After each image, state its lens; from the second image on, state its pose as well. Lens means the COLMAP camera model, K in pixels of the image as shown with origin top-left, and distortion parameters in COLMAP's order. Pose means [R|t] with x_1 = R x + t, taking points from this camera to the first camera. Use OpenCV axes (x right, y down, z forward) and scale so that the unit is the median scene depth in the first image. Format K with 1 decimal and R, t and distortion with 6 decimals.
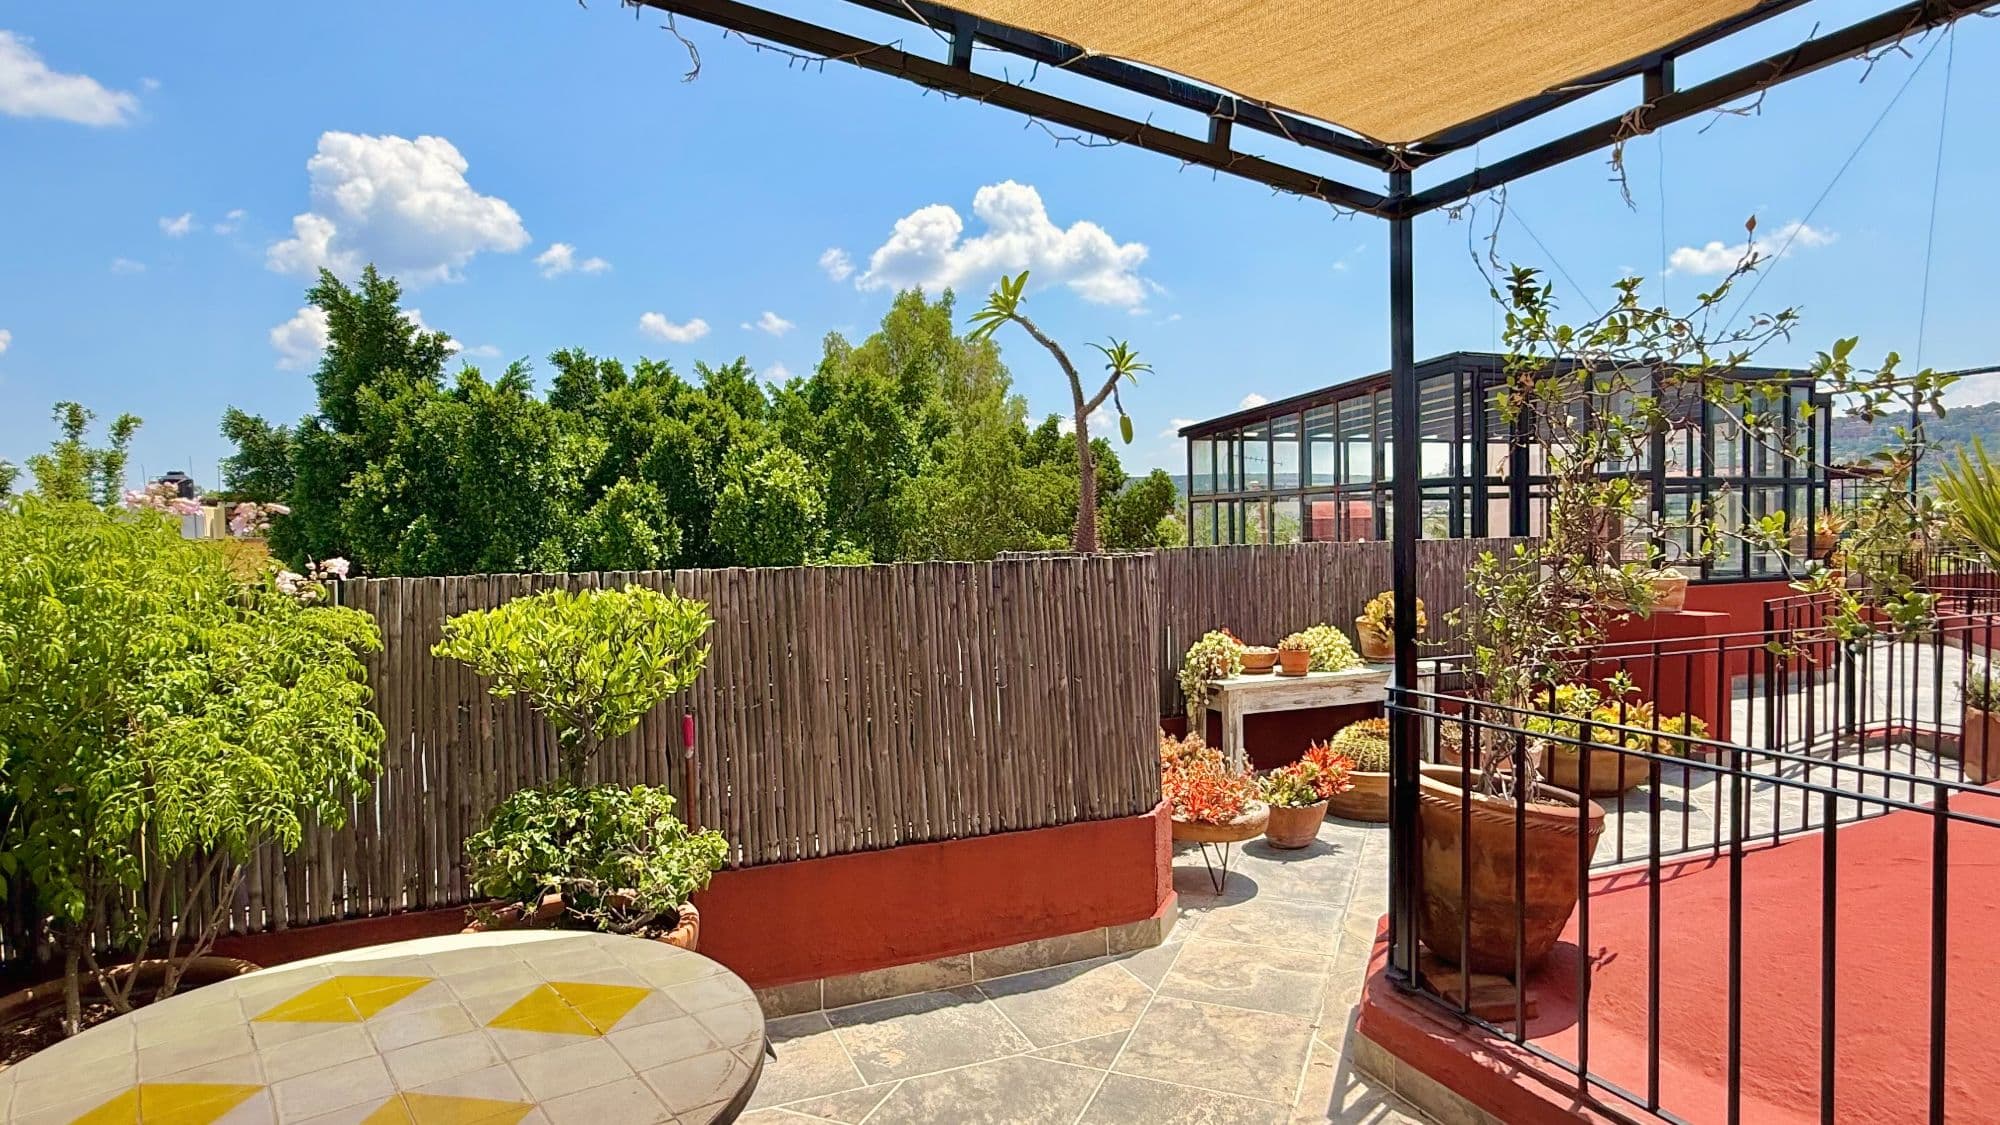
lens RADIAL K [[1147.6, 0, 997.1], [0, 1147.6, 566.4], [0, 0, 1]] dist [0.004532, -0.002164]
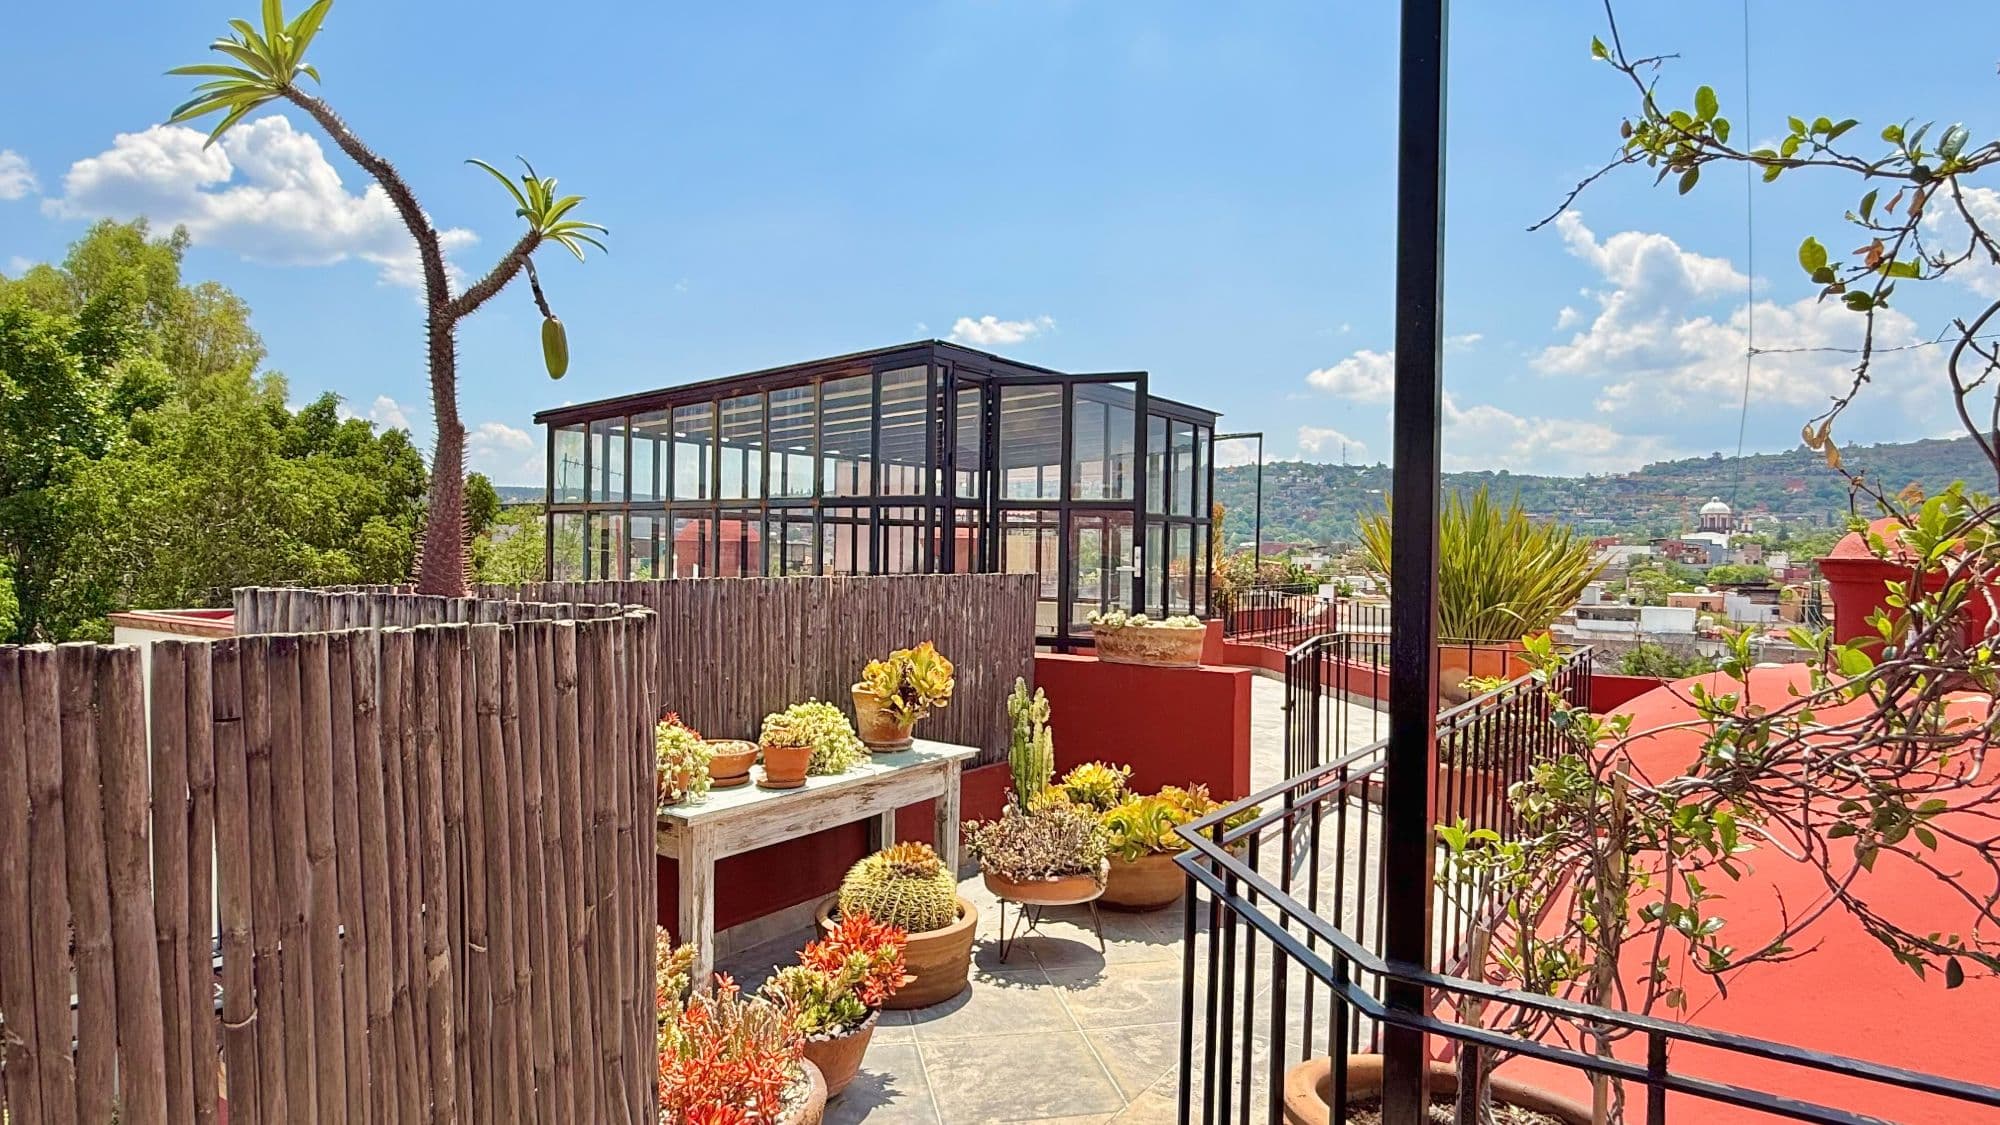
lens RADIAL K [[1147.6, 0, 997.1], [0, 1147.6, 566.4], [0, 0, 1]] dist [0.004532, -0.002164]
pose [[0.833984, 0.025557, 0.551197, 0.000710], [-0.014595, 0.999599, -0.024265, -0.013319], [-0.551596, 0.012192, 0.834022, 0.393539]]
